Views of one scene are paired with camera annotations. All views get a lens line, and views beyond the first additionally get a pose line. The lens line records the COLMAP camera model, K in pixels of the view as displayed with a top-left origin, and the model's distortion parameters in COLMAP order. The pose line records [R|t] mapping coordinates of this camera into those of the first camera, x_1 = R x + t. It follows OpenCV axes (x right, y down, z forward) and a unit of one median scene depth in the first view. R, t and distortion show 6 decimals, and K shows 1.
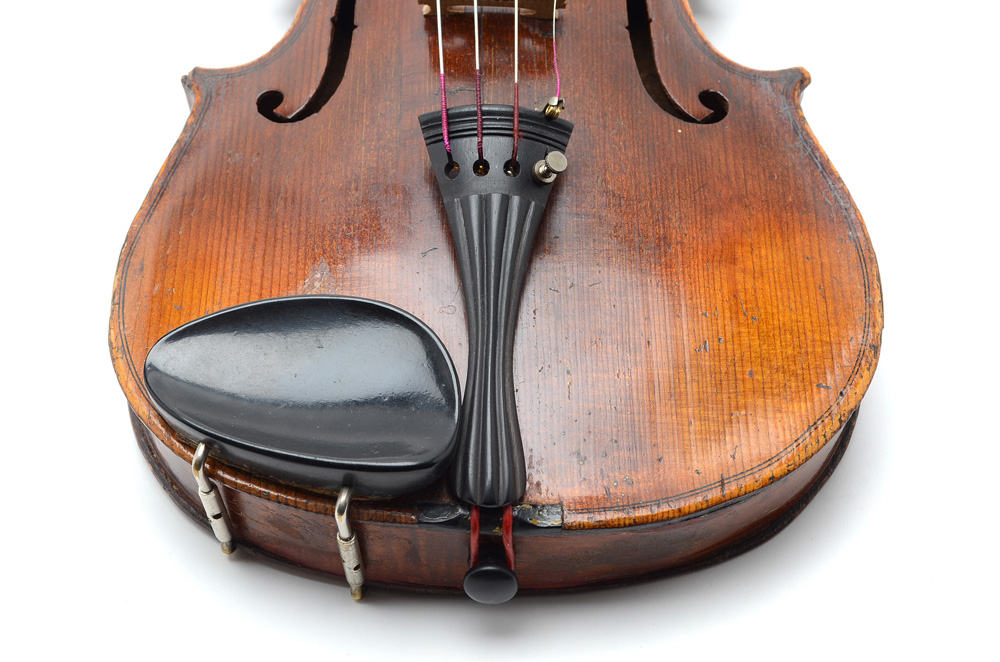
lens RADIAL K [[1809.4, 0, 500.0], [0, 1809.4, 331.0], [0, 0, 1]] dist [0.020600, 0.027924]
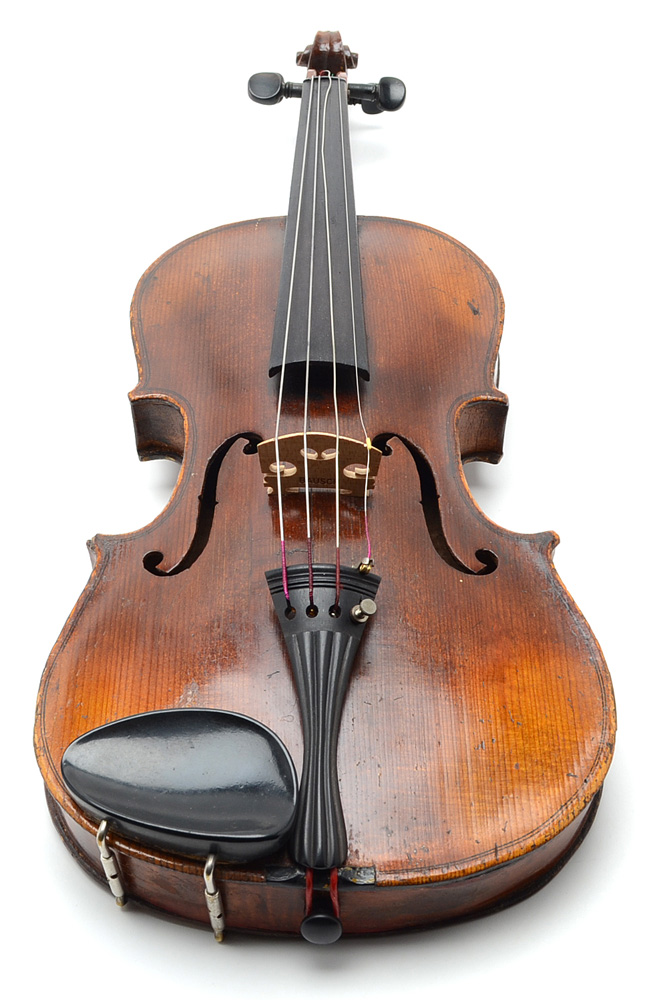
lens RADIAL K [[1534.1, 0, 292.6], [0, 1534.1, 499.3], [0, 0, 1]] dist [-0.061244, -0.051085]
pose [[0.999766, -0.006883, -0.020499, -0.001012], [0.003852, 0.989514, -0.144387, -0.008483], [0.021278, 0.144274, 0.989309, -0.134529]]
